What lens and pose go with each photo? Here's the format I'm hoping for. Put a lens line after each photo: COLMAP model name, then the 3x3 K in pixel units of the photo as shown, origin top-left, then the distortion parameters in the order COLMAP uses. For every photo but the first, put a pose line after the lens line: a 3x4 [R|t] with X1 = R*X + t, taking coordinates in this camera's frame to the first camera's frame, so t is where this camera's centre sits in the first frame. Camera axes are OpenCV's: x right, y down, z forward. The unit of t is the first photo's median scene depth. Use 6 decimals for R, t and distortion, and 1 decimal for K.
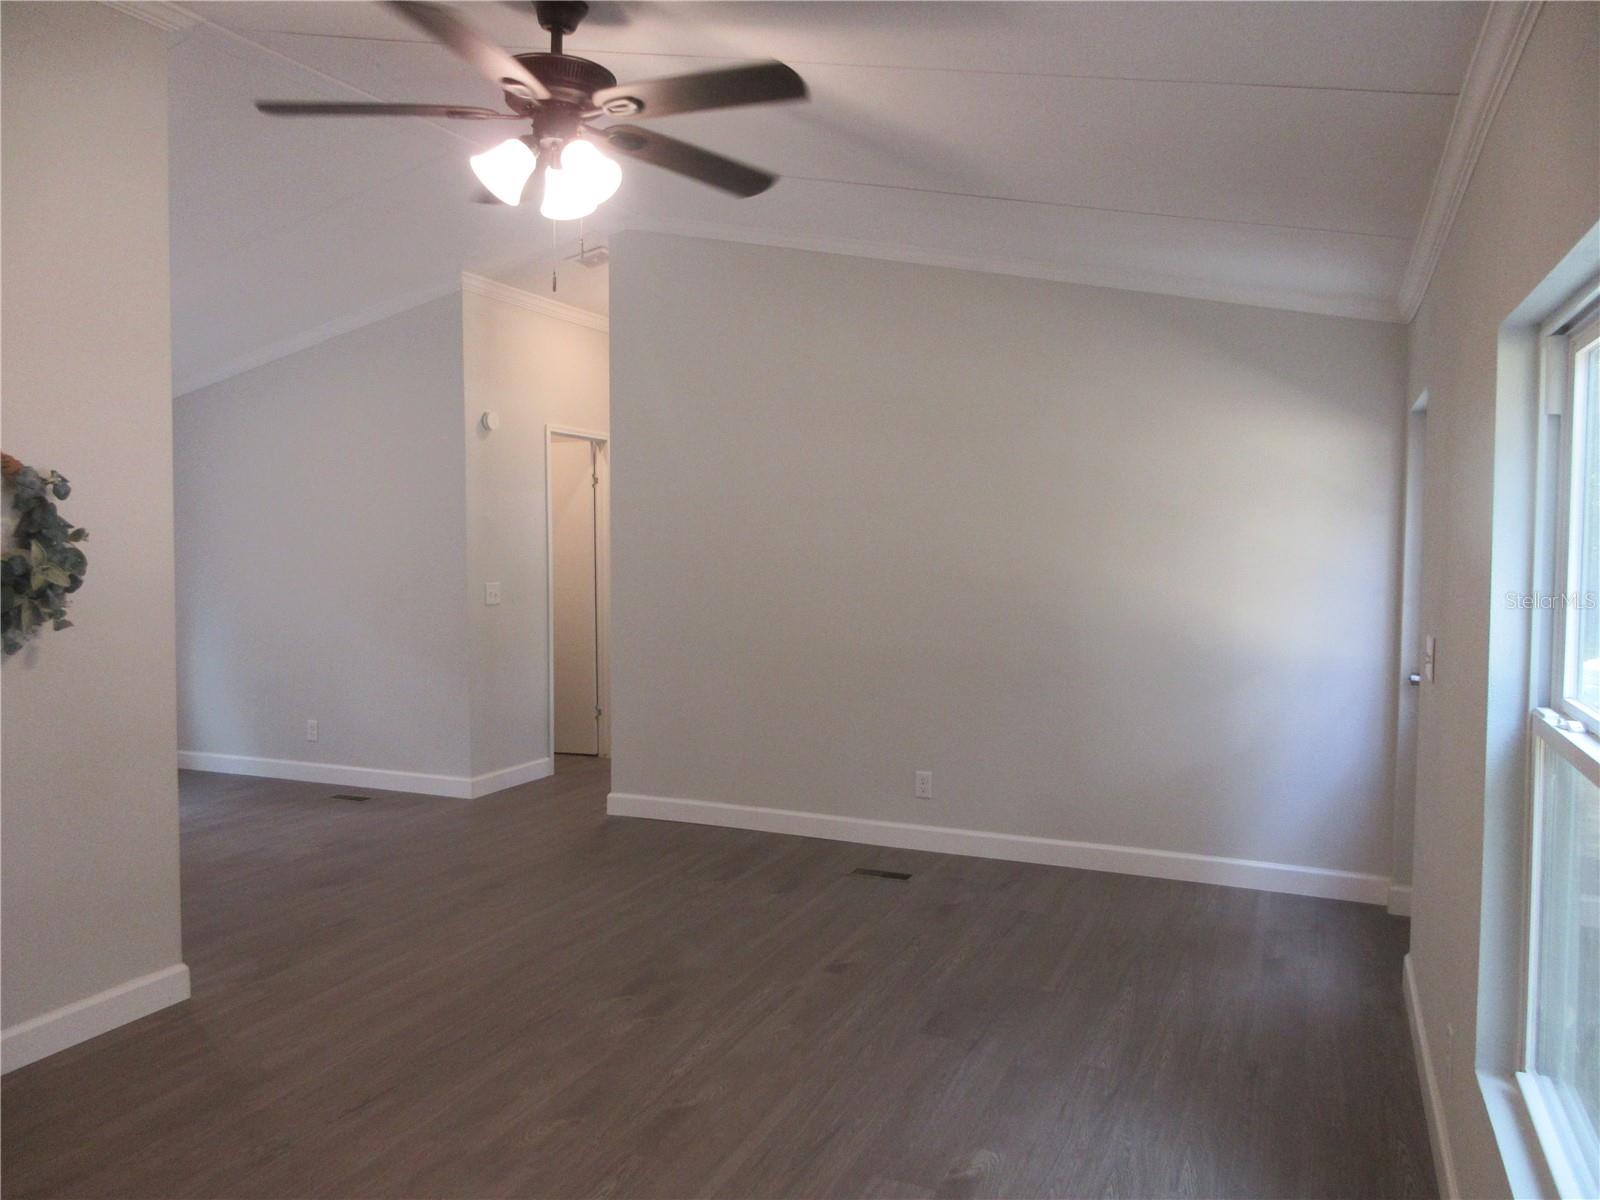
lens RADIAL K [[1170.8, 0, 804.6], [0, 1170.8, 597.4], [0, 0, 1]] dist [0.000271, 0.005354]
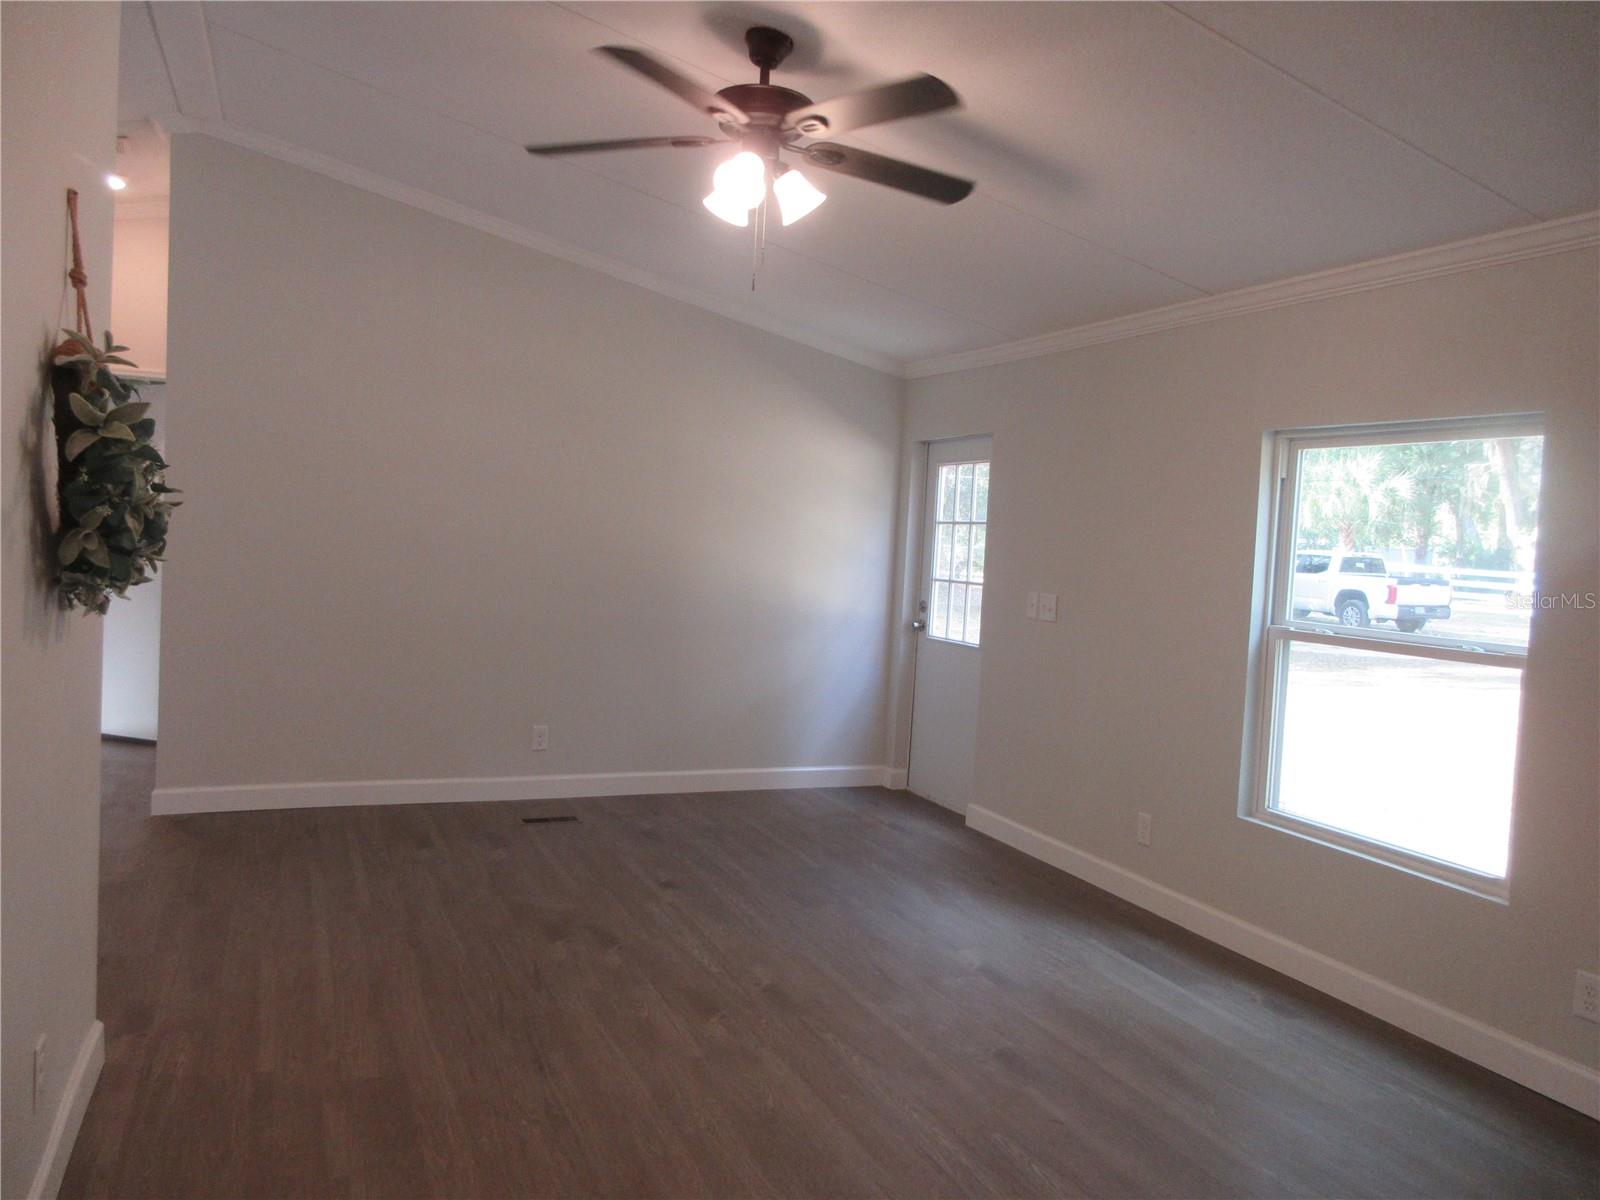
lens RADIAL K [[1178.4, 0, 797.2], [0, 1178.4, 593.5], [0, 0, 1]] dist [-0.006098, 0.000364]
pose [[0.672802, -0.001053, 0.739822, -0.730235], [-0.012493, 0.999840, 0.012784, 0.013738], [-0.739717, -0.017844, 0.672681, 0.131920]]
